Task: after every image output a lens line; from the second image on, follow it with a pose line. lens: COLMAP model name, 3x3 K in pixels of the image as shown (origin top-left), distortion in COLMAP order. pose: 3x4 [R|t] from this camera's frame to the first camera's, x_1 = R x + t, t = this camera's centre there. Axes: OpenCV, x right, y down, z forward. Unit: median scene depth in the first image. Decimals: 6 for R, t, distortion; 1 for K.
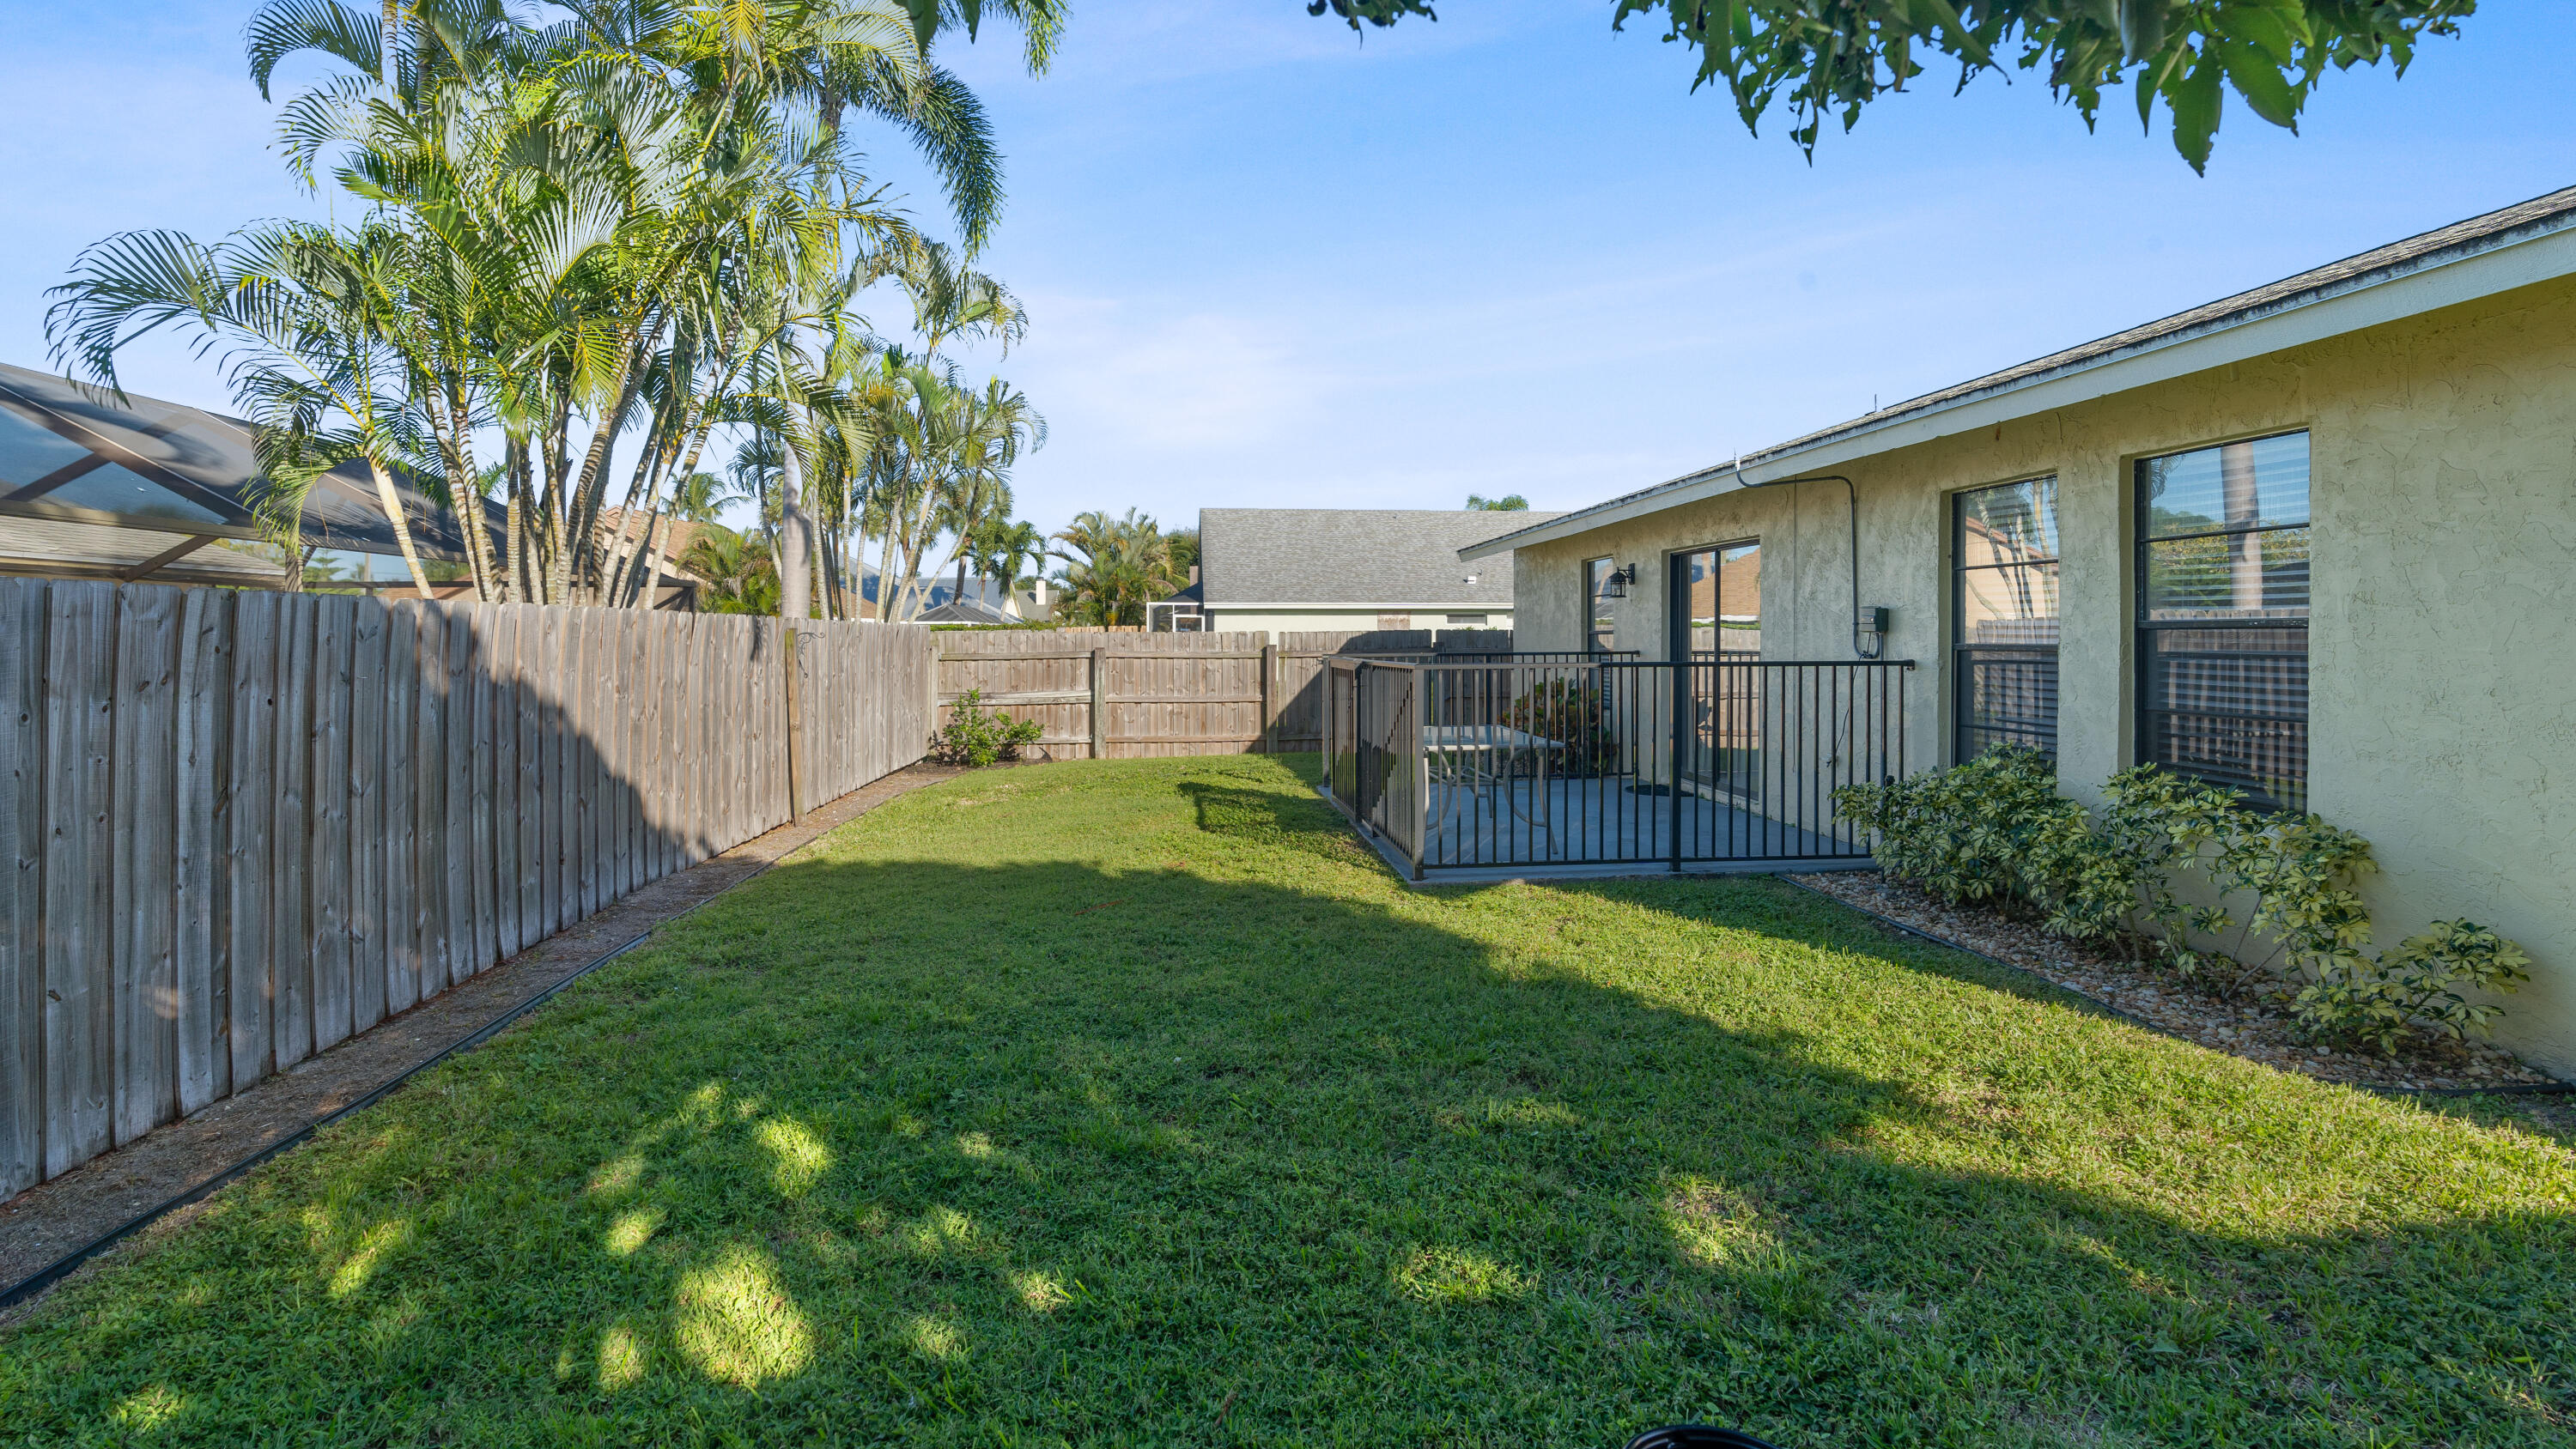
lens RADIAL K [[1237.1, 0, 1302.9], [0, 1237.1, 668.0], [0, 0, 1]] dist [-0.001171, 0.000216]
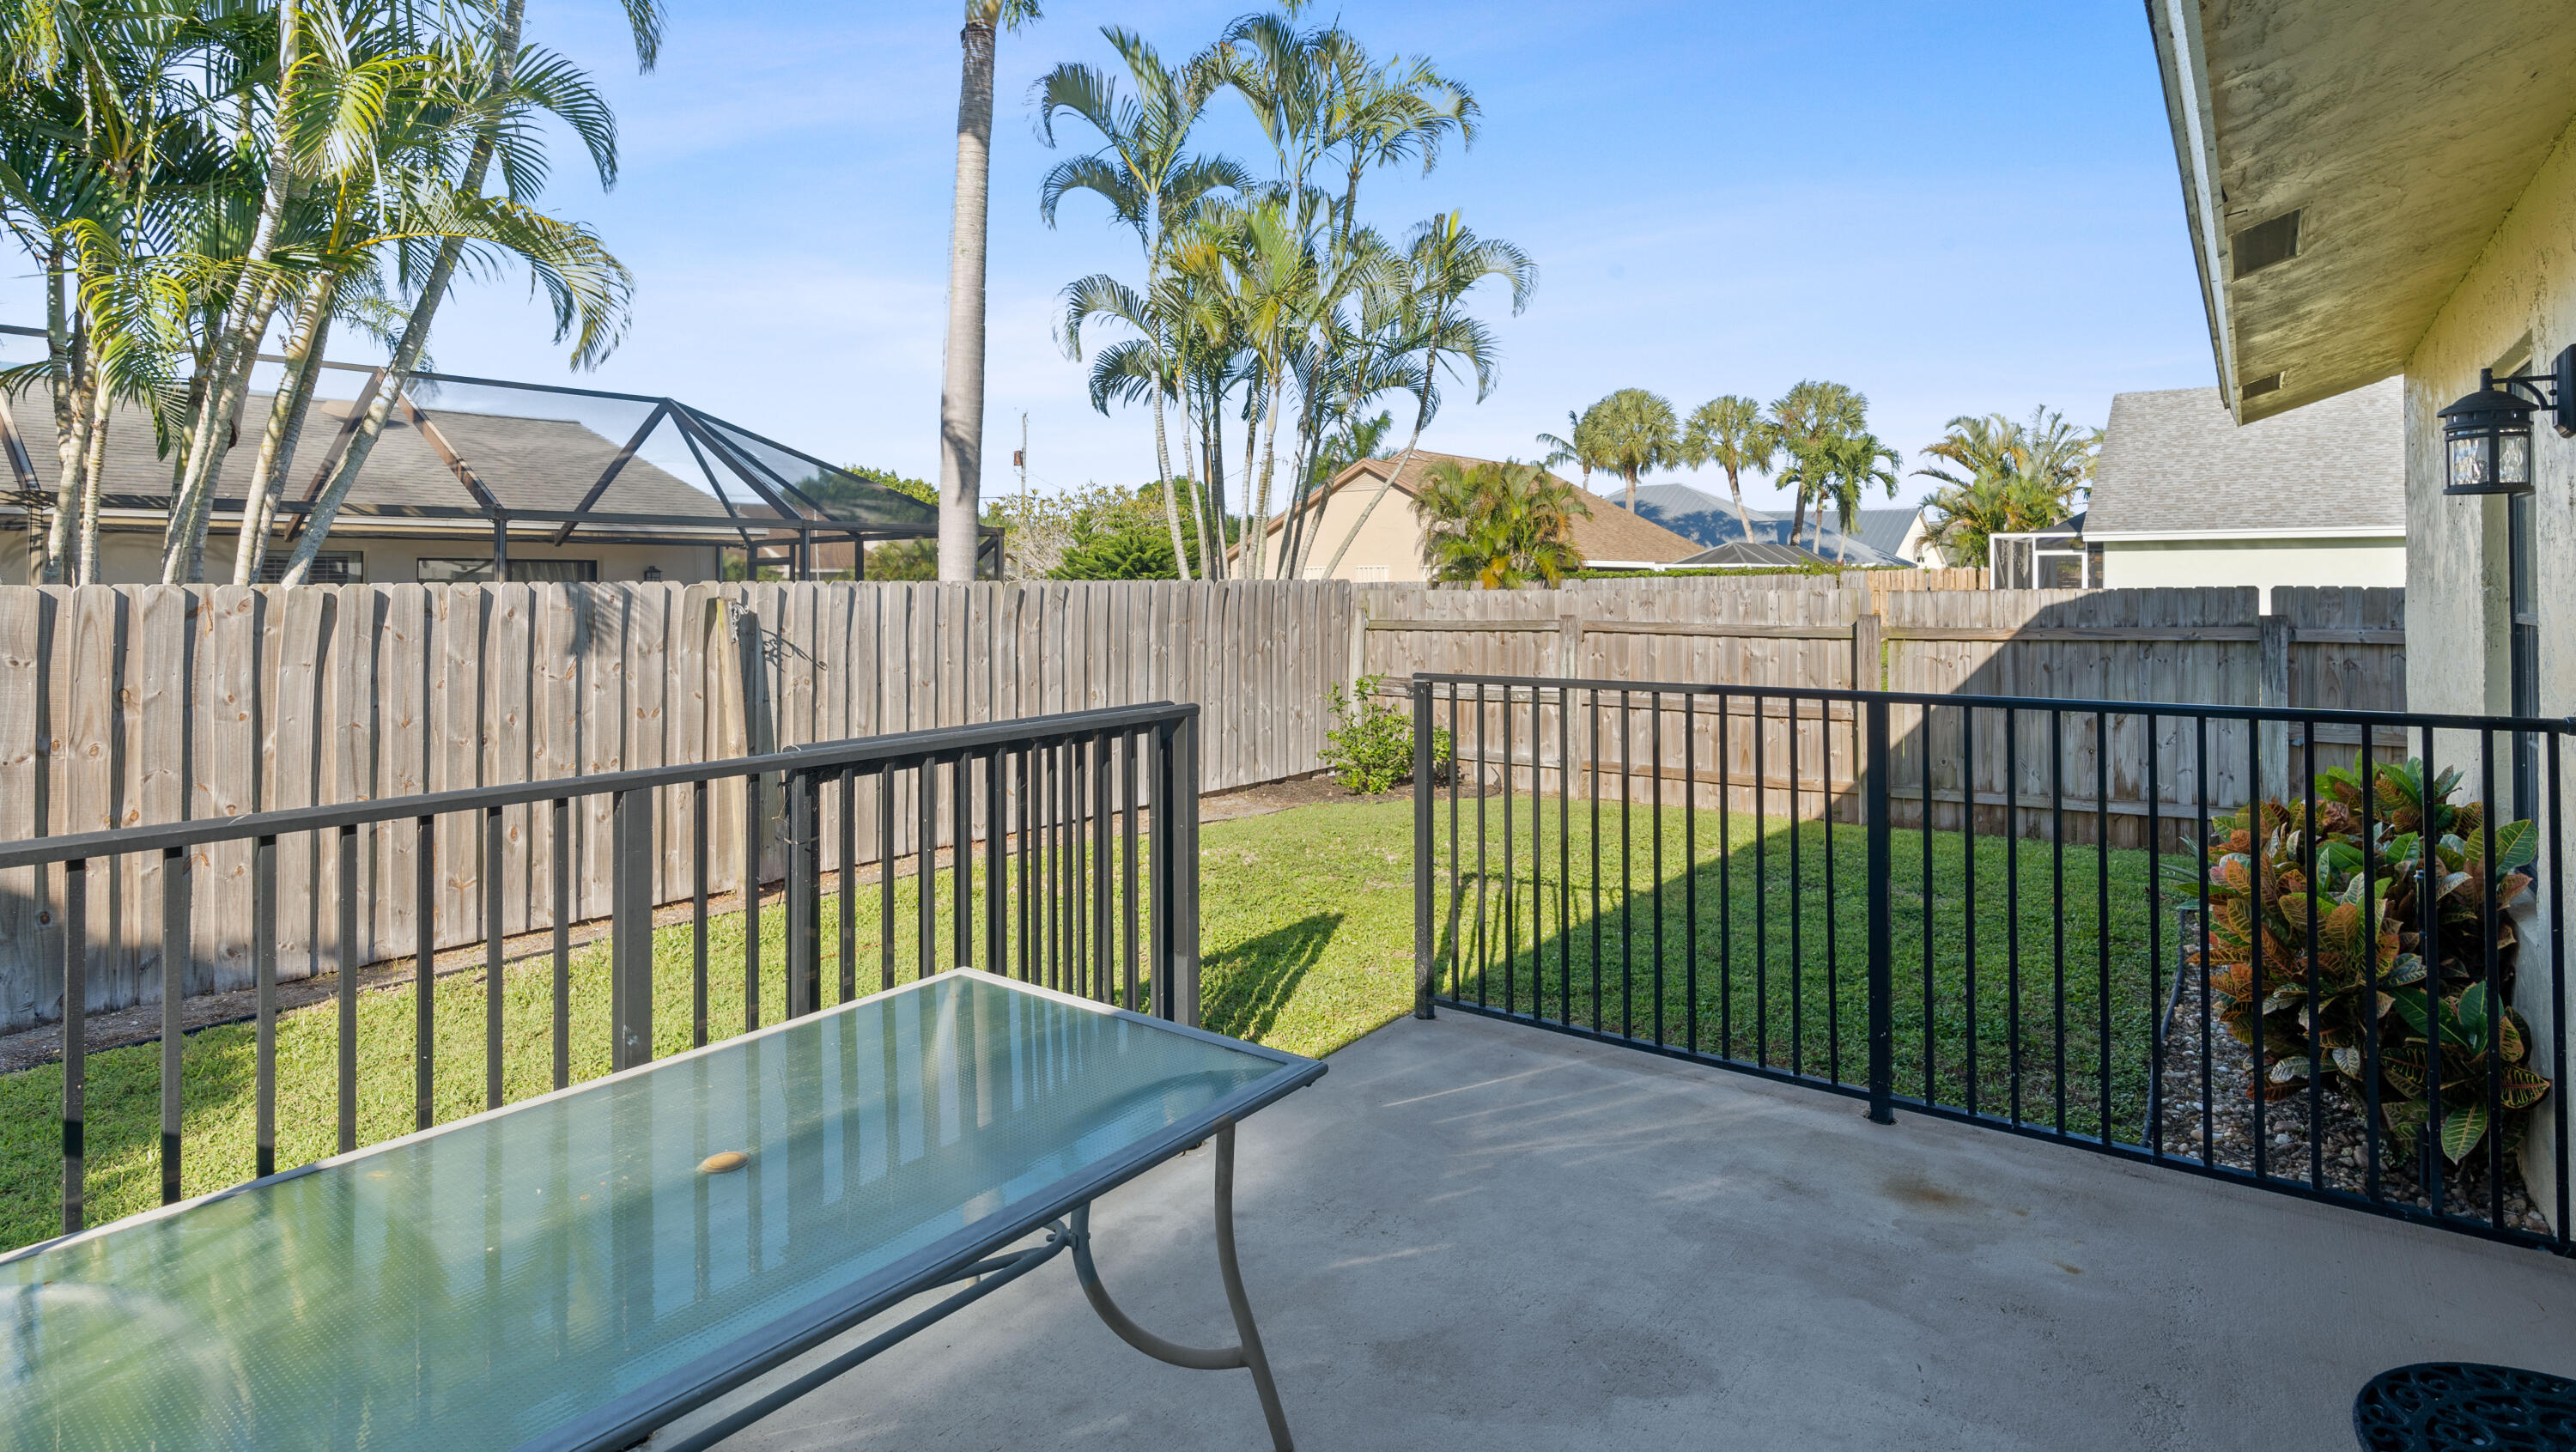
lens RADIAL K [[1284.0, 0, 1295.9], [0, 1284.0, 557.5], [0, 0, 1]] dist [-0.016105, 0.000776]
pose [[0.726433, -0.013934, -0.687096, 0.298854], [-0.012925, 0.999341, -0.033932, -0.037987], [0.687115, 0.033530, 0.725774, 0.763306]]
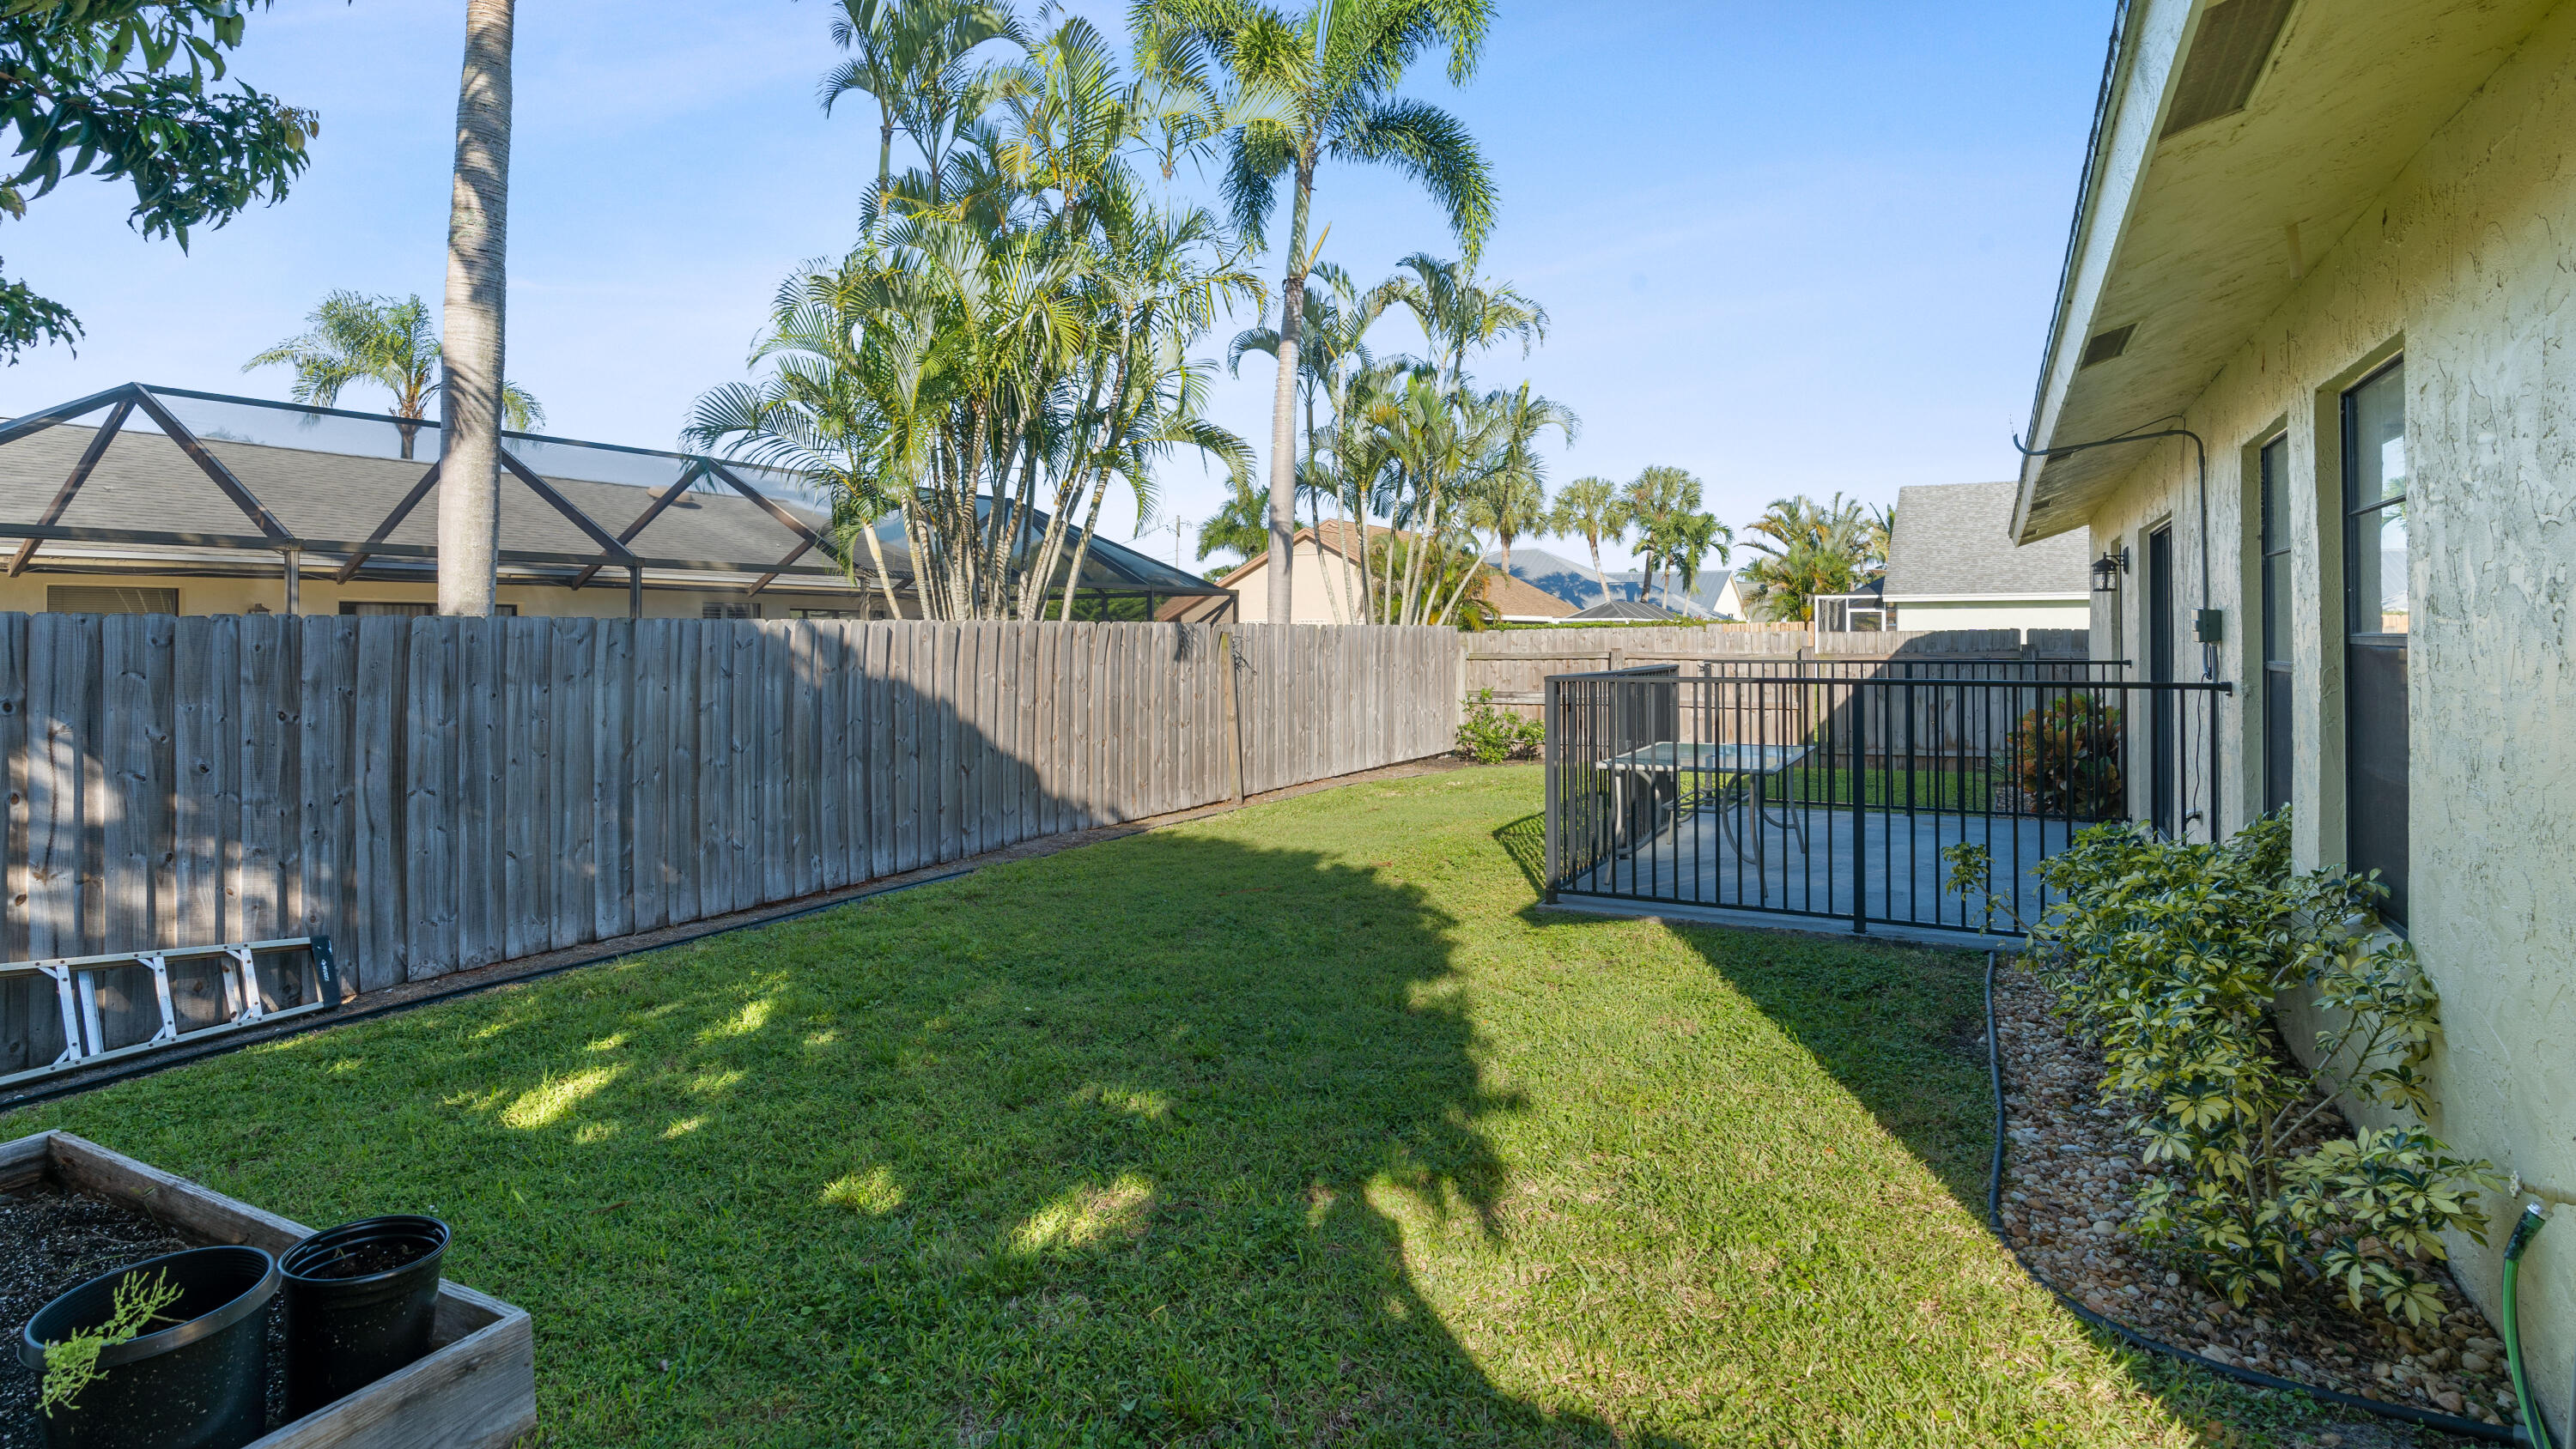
lens RADIAL K [[1275.6, 0, 1286.8], [0, 1275.6, 610.0], [0, 0, 1]] dist [-0.001582, 0.001353]
pose [[0.816606, -0.011086, -0.577089, 0.347705], [-0.012754, 0.999225, -0.037243, -0.010261], [0.577054, 0.037772, 0.815832, 0.056374]]
